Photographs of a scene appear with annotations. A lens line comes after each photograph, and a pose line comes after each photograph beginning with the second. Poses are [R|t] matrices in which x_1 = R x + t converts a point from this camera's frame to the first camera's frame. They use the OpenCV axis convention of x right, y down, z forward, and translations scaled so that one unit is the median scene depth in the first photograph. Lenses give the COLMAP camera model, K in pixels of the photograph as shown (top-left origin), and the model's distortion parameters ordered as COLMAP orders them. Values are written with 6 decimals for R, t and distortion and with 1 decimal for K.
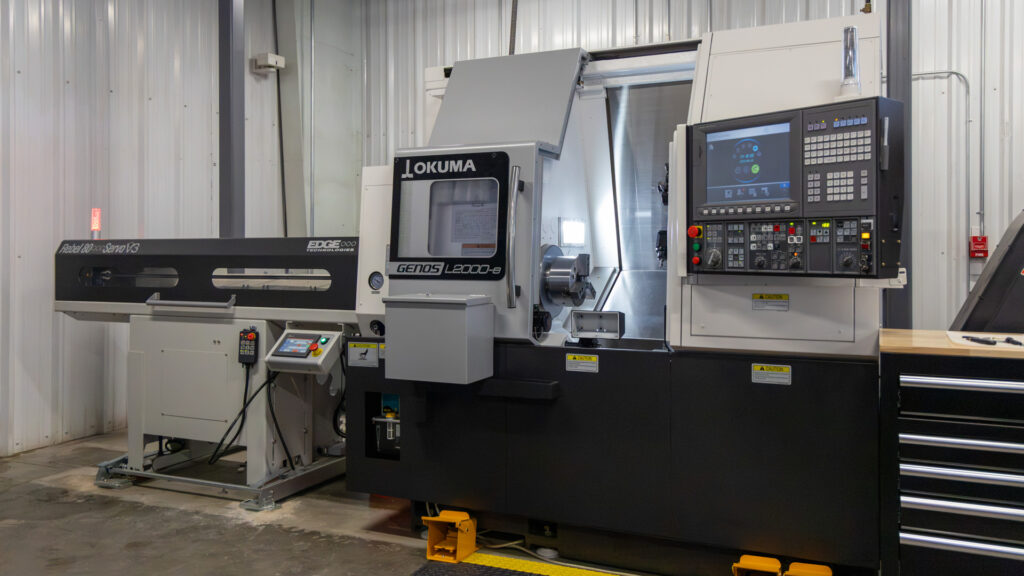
lens RADIAL K [[809.7, 0, 549.5], [0, 809.7, 252.7], [0, 0, 1]] dist [0.020824, 0.008186]
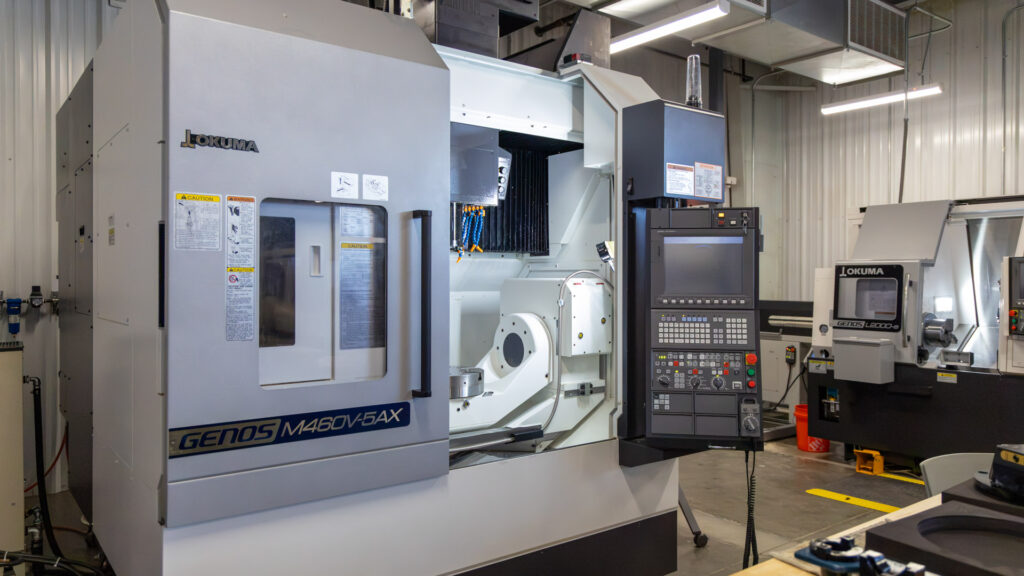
lens RADIAL K [[738.5, 0, 513.7], [0, 738.5, 271.8], [0, 0, 1]] dist [0.002863, -0.001067]
pose [[0.870238, 0.001497, -0.492629, 0.008547], [-0.008392, 0.999895, -0.011787, -0.078151], [0.492560, 0.014392, 0.870160, -0.942772]]
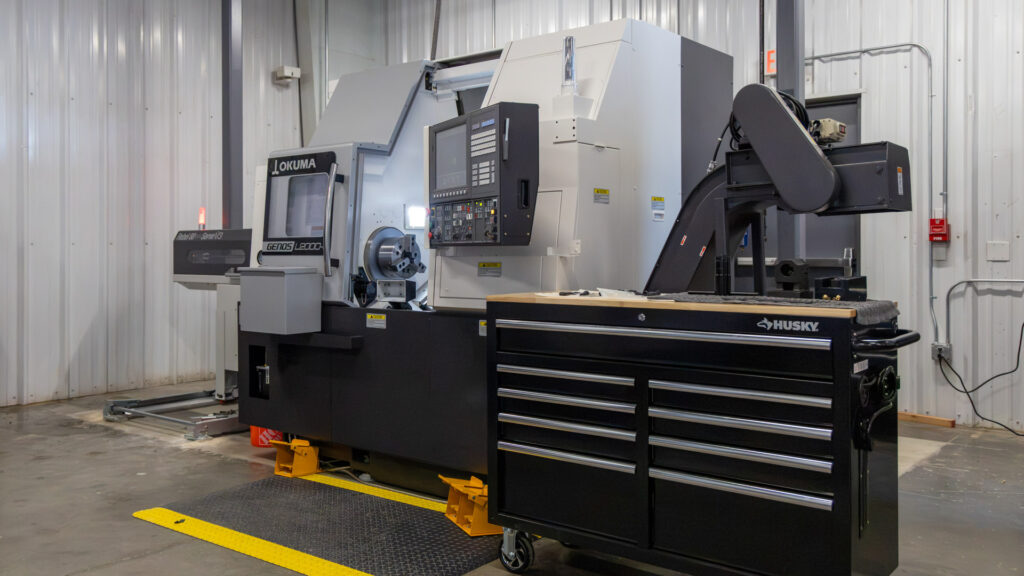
lens RADIAL K [[892.2, 0, 471.3], [0, 892.2, 251.4], [0, 0, 1]] dist [0.013805, 0.004321]
pose [[0.958704, -0.002560, -0.284395, 0.523246], [0.002533, 0.999997, -0.000464, 0.028916], [0.284395, -0.000276, 0.958707, -0.243673]]
